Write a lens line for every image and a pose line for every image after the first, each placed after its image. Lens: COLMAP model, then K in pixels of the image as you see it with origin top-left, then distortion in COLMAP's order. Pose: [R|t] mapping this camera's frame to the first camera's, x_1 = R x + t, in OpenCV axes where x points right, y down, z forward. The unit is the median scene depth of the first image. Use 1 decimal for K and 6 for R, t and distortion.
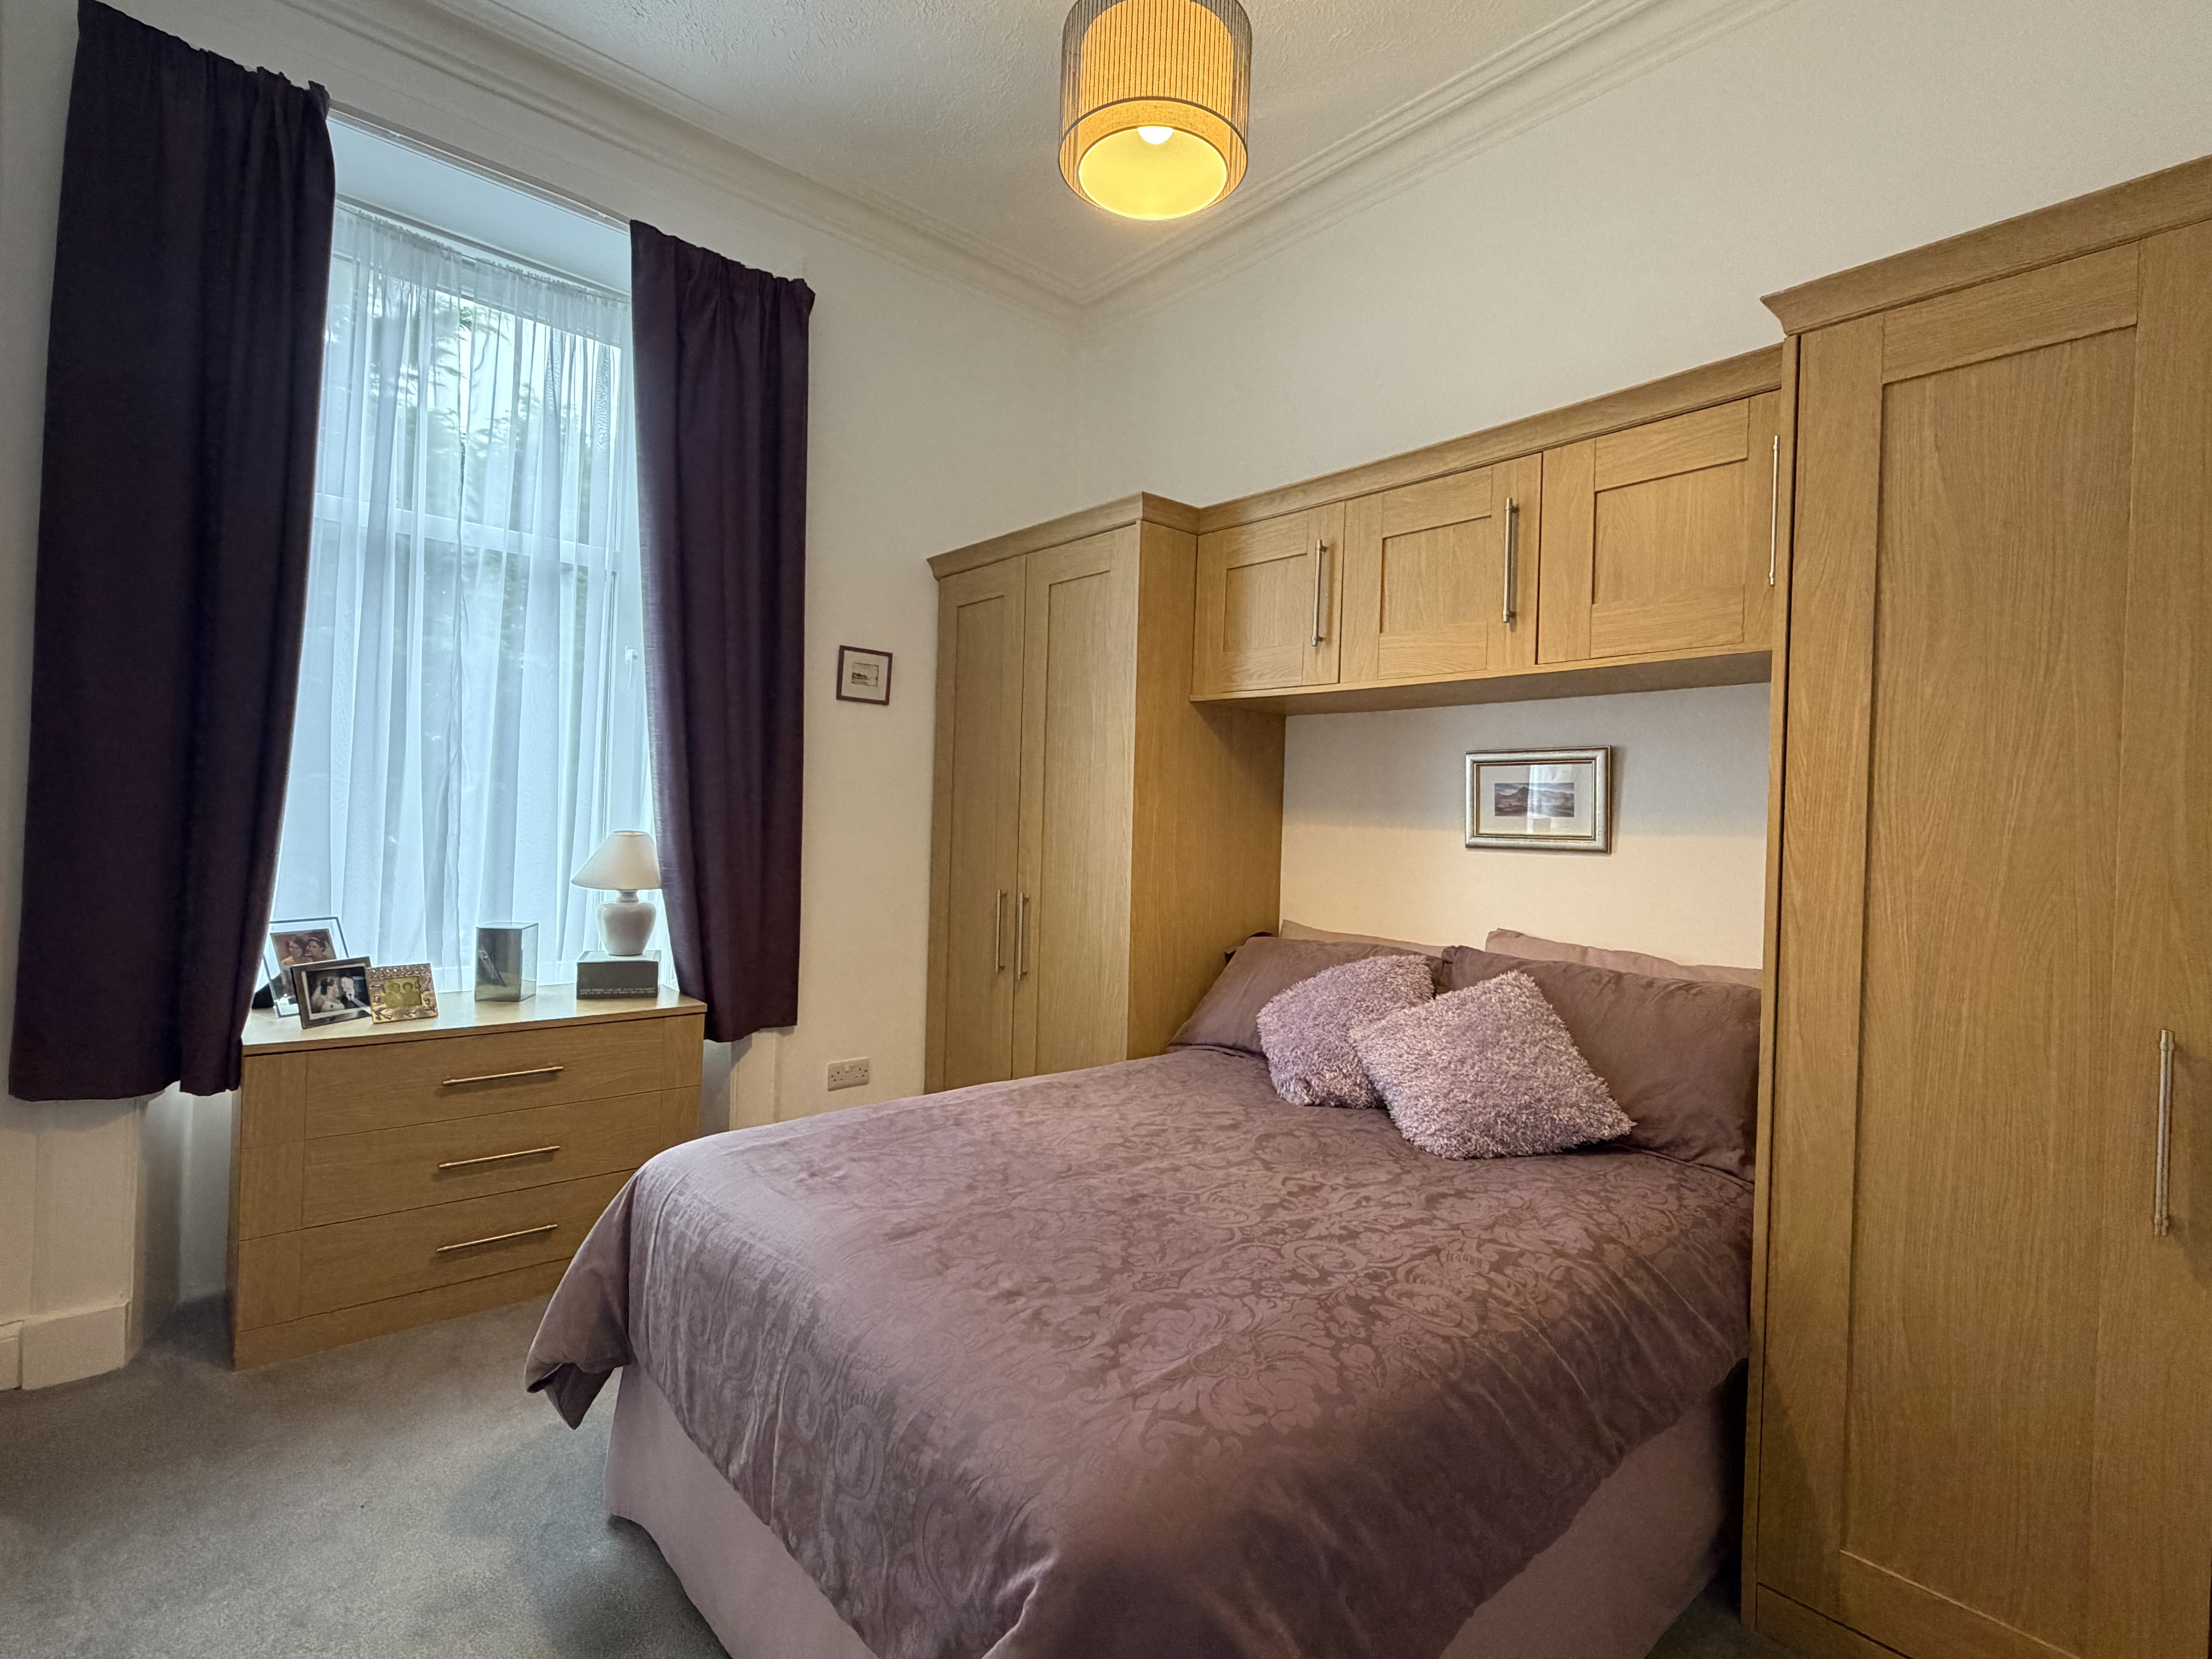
lens RADIAL K [[1048.2, 0, 1103.4], [0, 1048.2, 830.4], [0, 0, 1]] dist [0.001103, 0.000222]
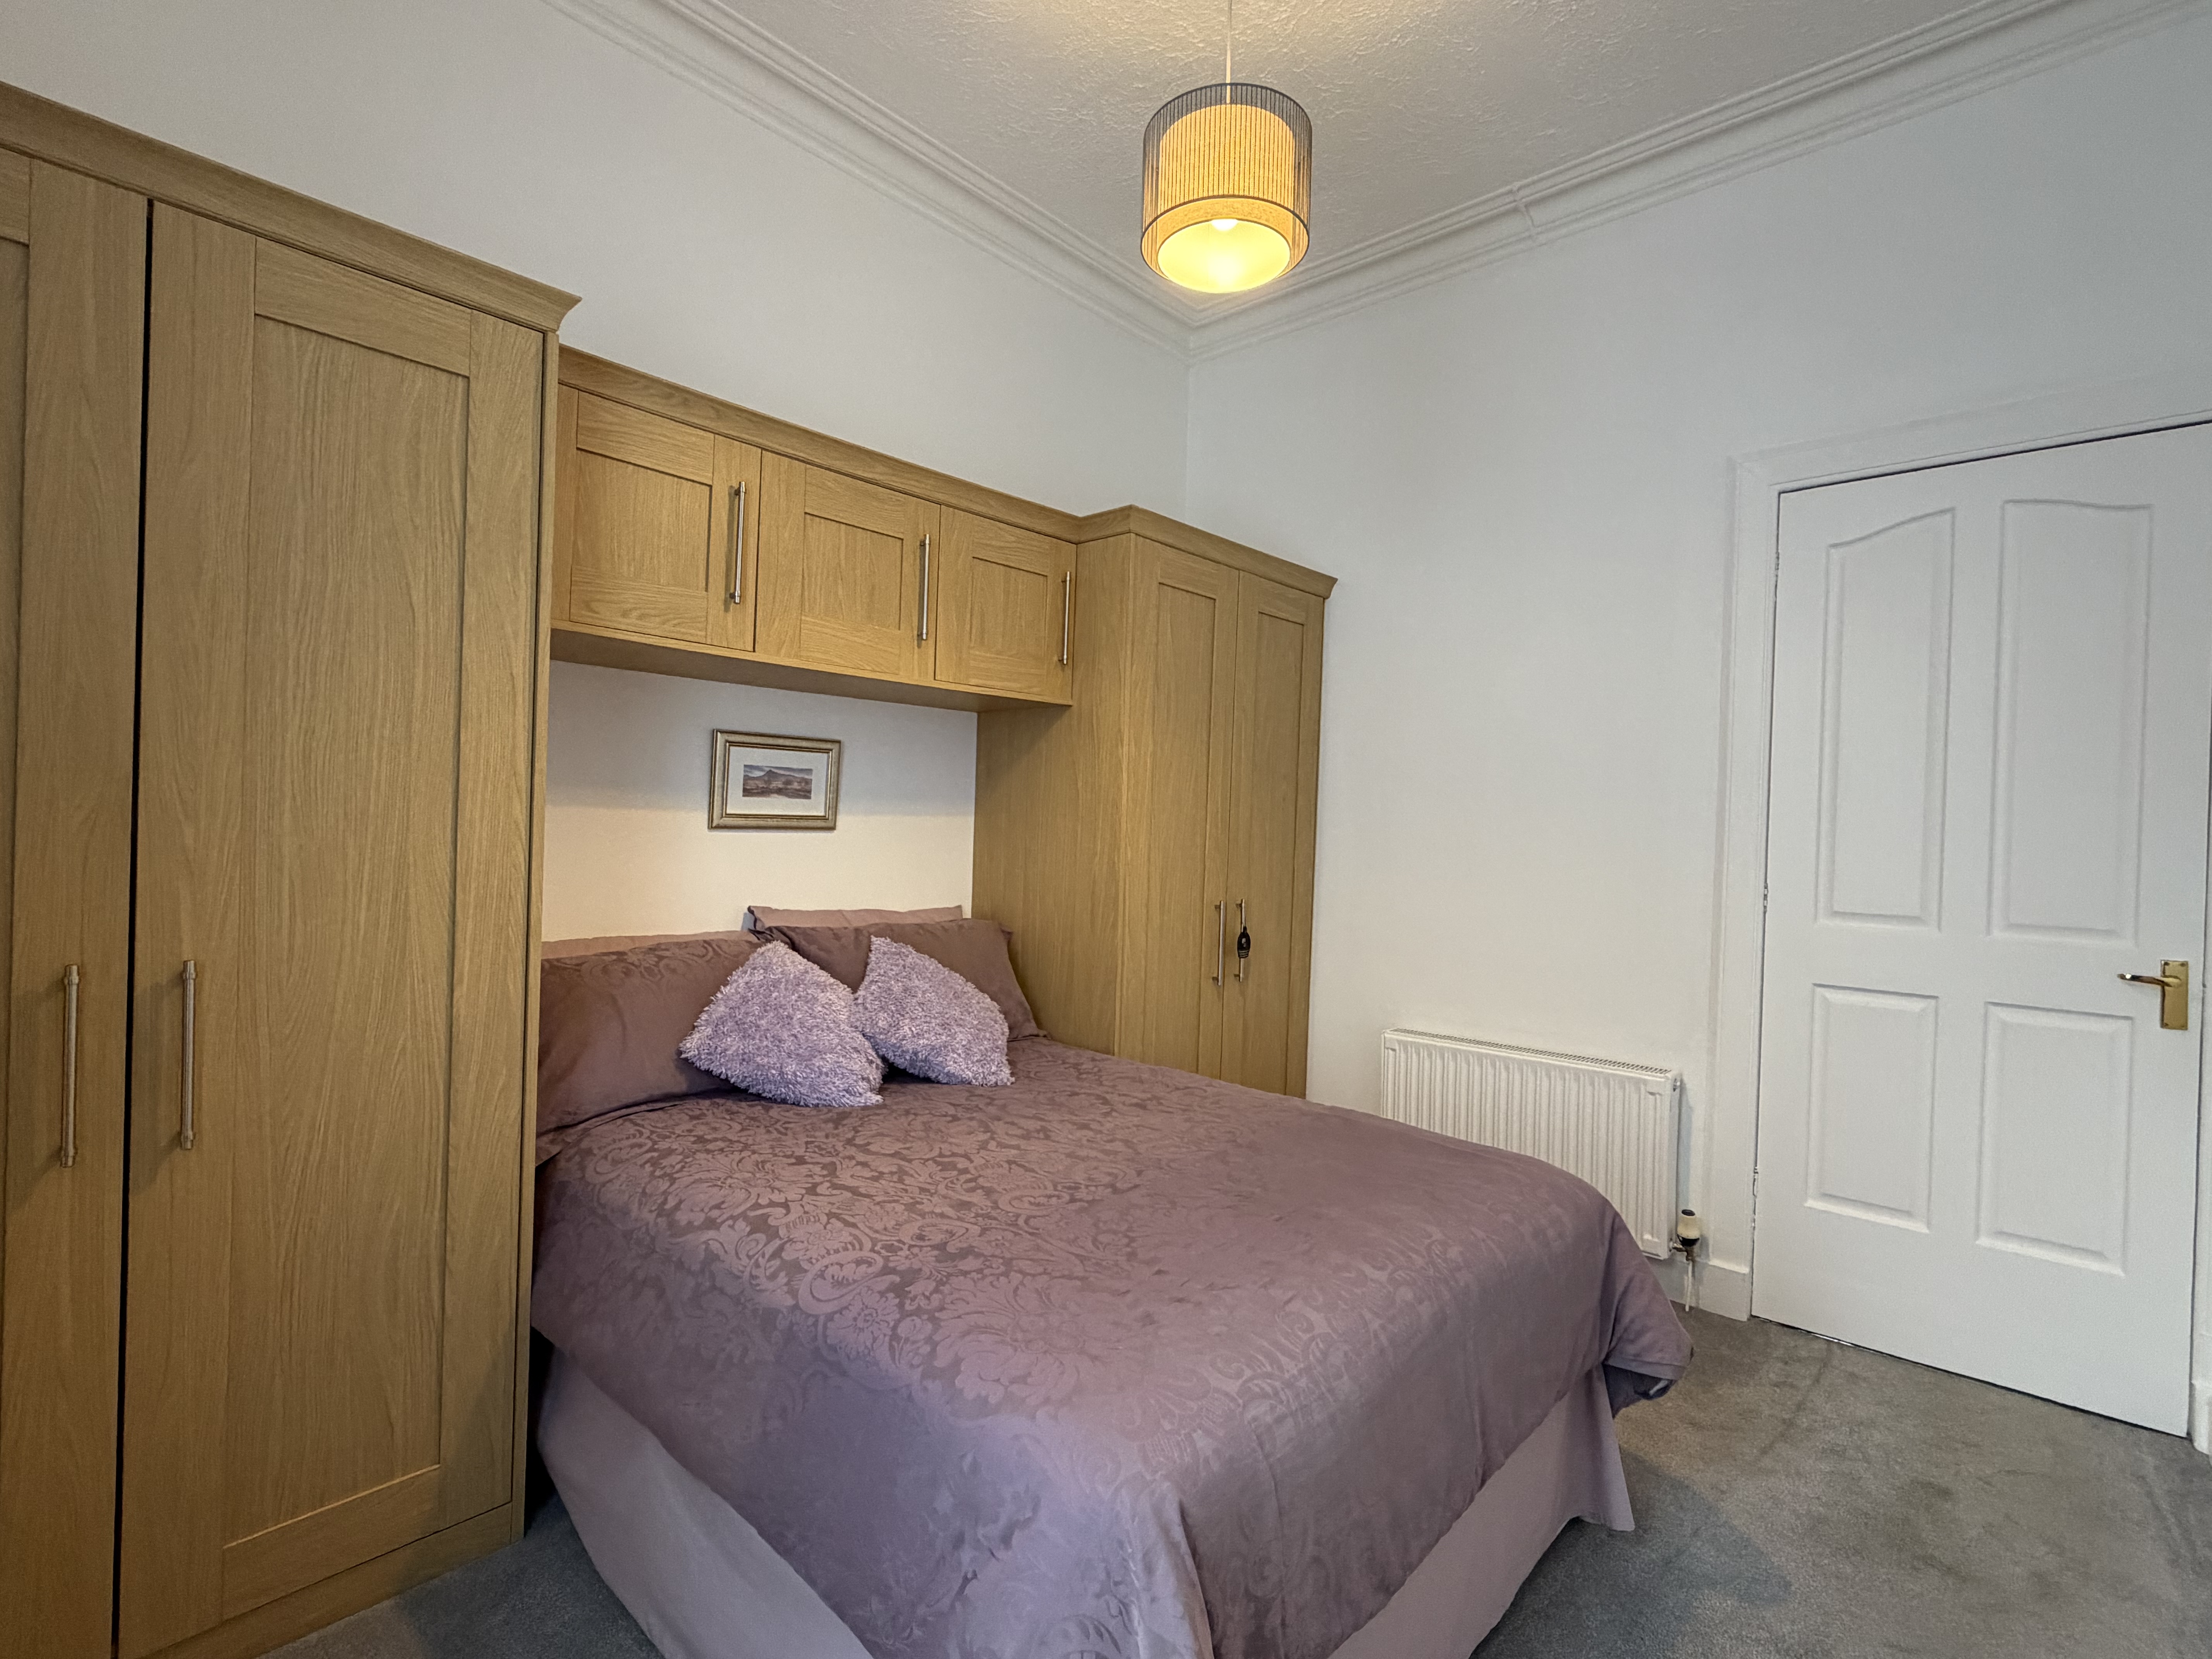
lens RADIAL K [[1024.9, 0, 1108.0], [0, 1024.9, 816.3], [0, 0, 1]] dist [-0.023141, -0.000009]
pose [[-0.109439, -0.040462, 0.993170, -0.698950], [-0.036241, 0.998669, 0.036693, -0.047537], [-0.993333, -0.031977, -0.110759, 0.825997]]
